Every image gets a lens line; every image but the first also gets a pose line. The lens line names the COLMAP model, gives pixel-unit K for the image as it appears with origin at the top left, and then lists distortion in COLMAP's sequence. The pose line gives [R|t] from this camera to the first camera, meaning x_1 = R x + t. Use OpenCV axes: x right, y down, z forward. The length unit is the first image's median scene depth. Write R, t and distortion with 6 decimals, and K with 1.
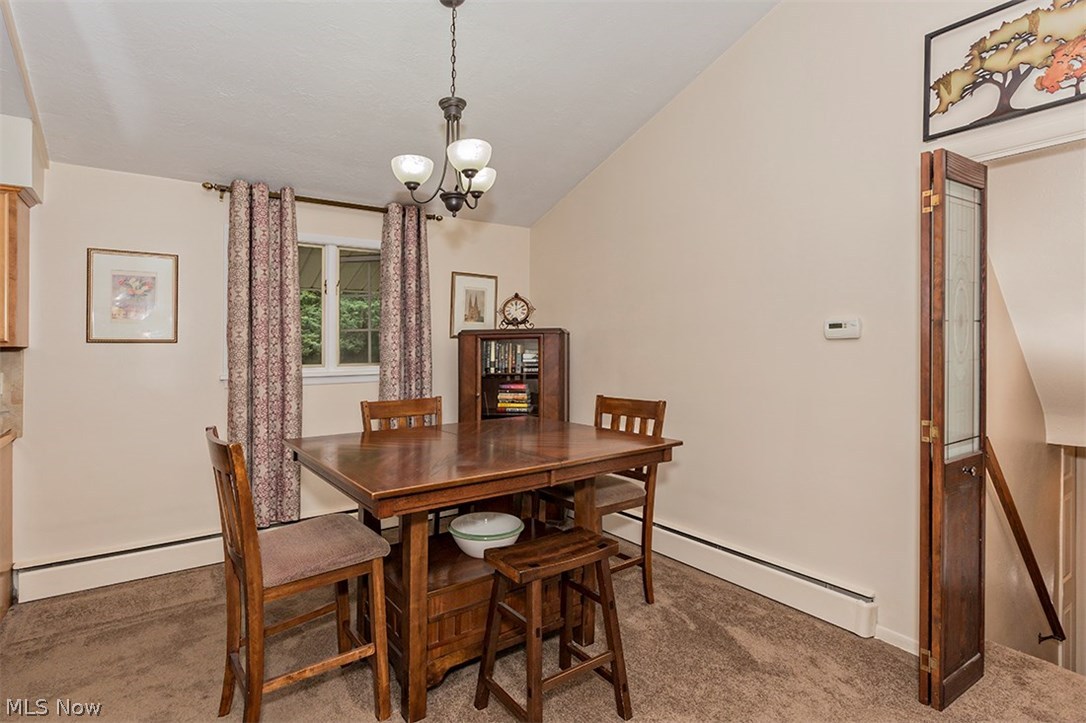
lens RADIAL K [[551.2, 0, 542.7], [0, 551.2, 348.5], [0, 0, 1]] dist [0.000304, 0.000009]
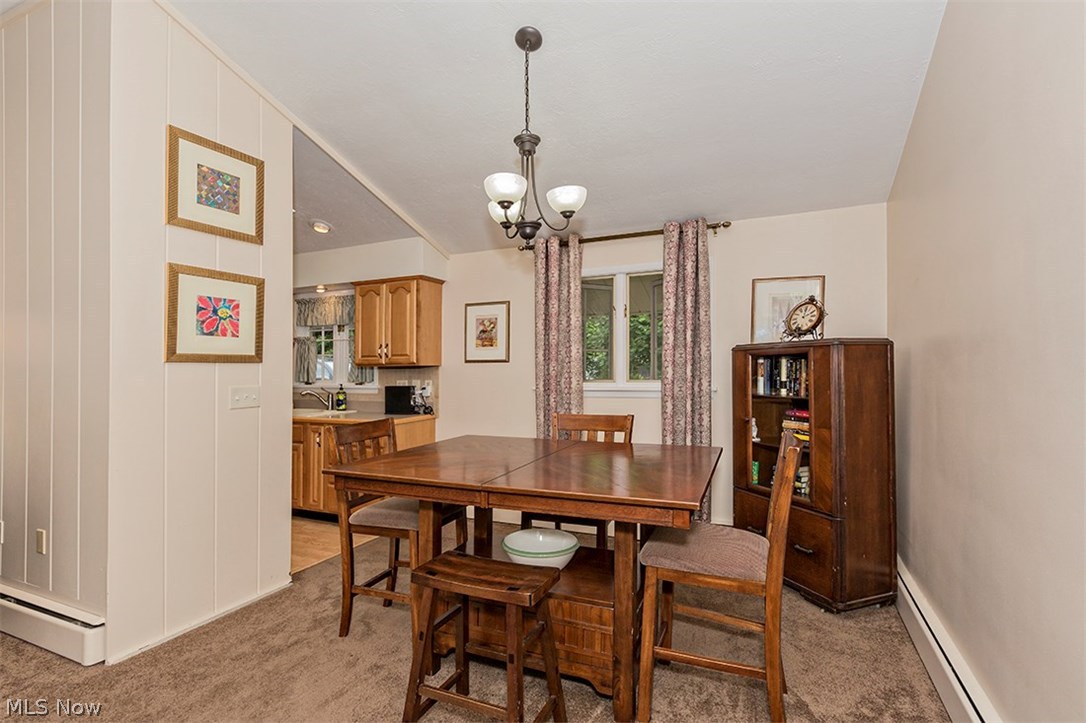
lens RADIAL K [[524.7, 0, 543.0], [0, 524.7, 361.5], [0, 0, 1]] dist [-0.001472, -0.000052]
pose [[0.503552, -0.008973, -0.863918, 0.442844], [0.001318, 0.999953, -0.009618, 0.000946], [0.863964, 0.003704, 0.503540, 0.315787]]
